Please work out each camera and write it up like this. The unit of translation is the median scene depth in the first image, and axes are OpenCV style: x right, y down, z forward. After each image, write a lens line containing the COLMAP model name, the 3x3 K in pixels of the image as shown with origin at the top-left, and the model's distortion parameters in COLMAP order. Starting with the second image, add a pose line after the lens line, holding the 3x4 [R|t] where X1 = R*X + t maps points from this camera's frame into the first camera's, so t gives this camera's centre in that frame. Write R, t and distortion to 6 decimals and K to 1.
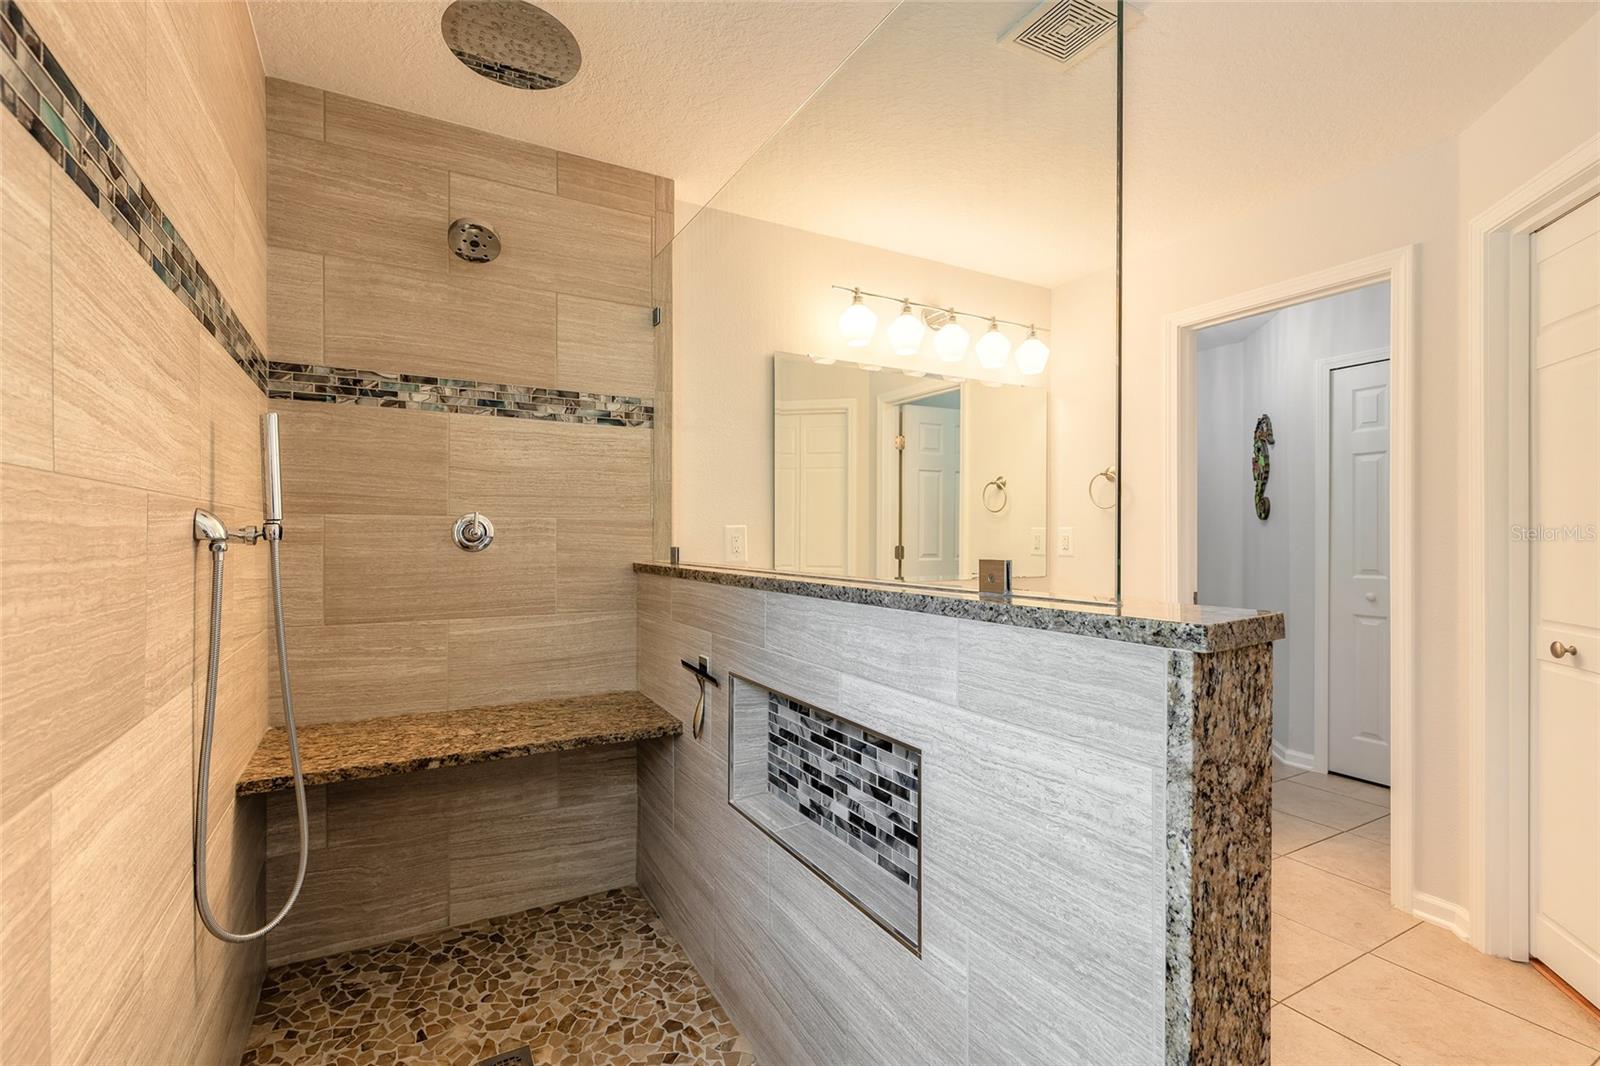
lens RADIAL K [[727.8, 0, 800.7], [0, 727.8, 534.4], [0, 0, 1]] dist [0.008759, -0.001146]
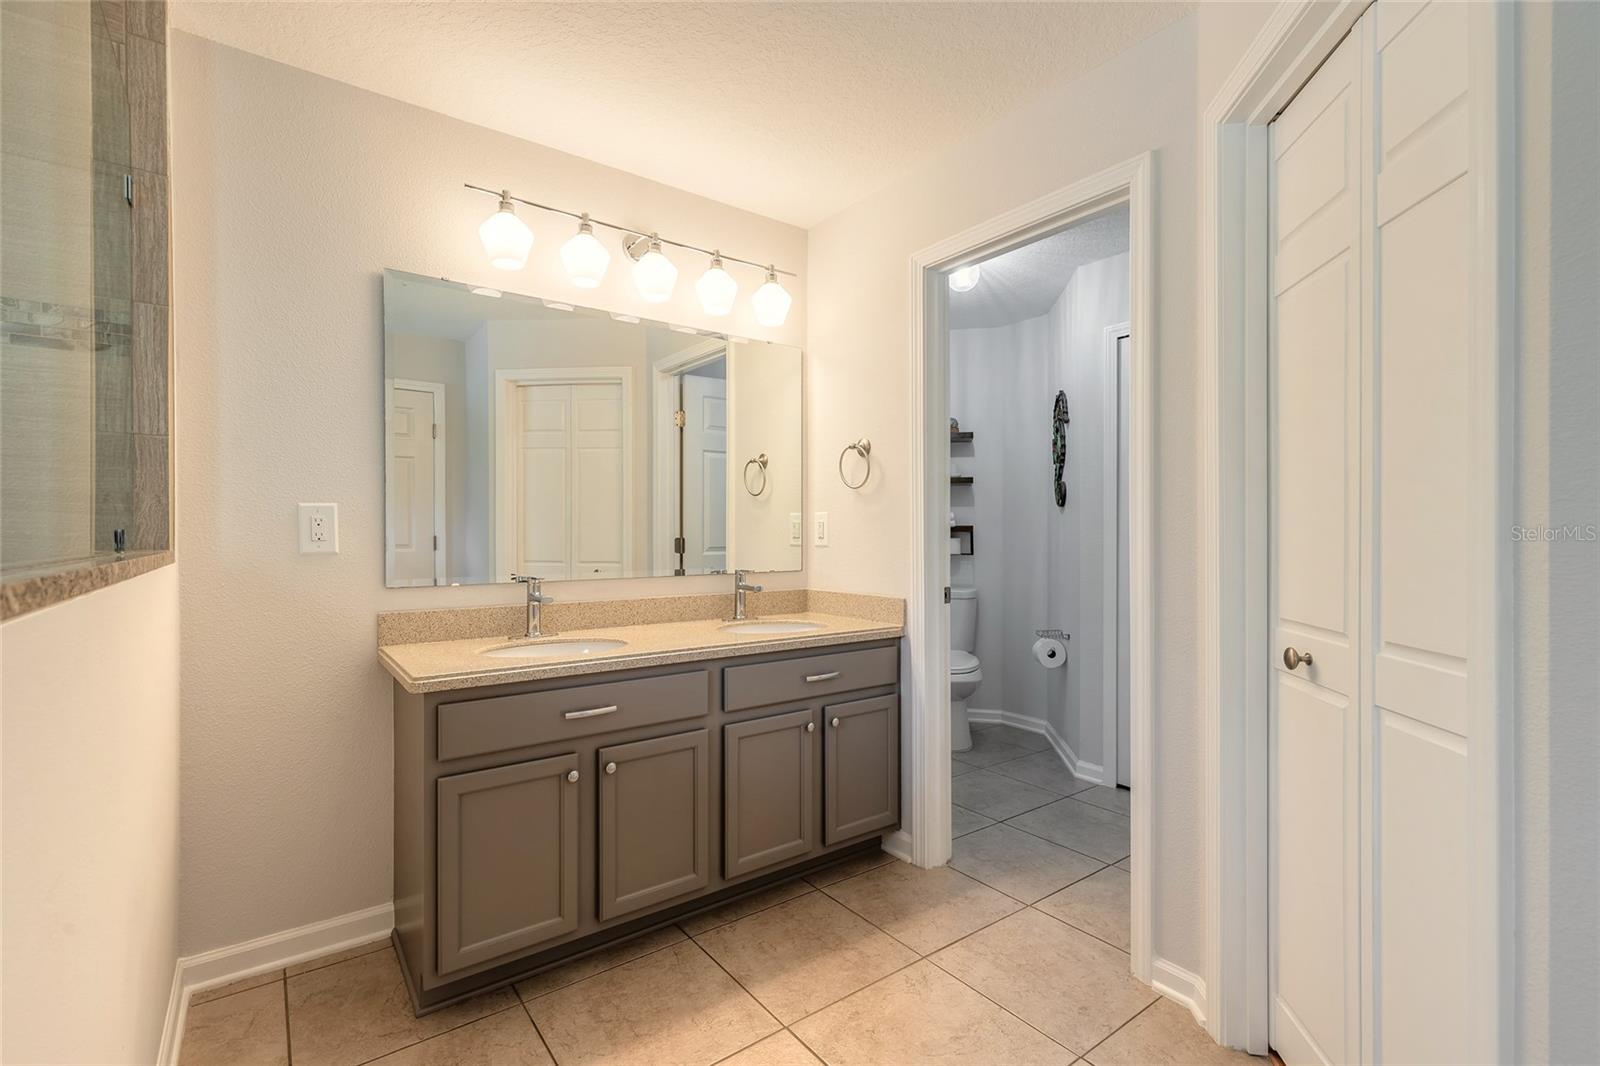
lens RADIAL K [[727.8, 0, 800.6], [0, 727.8, 534.6], [0, 0, 1]] dist [0.008759, -0.001146]
pose [[0.991444, -0.001963, 0.130519, 0.240255], [0.001634, 0.999995, 0.002623, 0.014506], [-0.130523, -0.002387, 0.991442, 0.176523]]
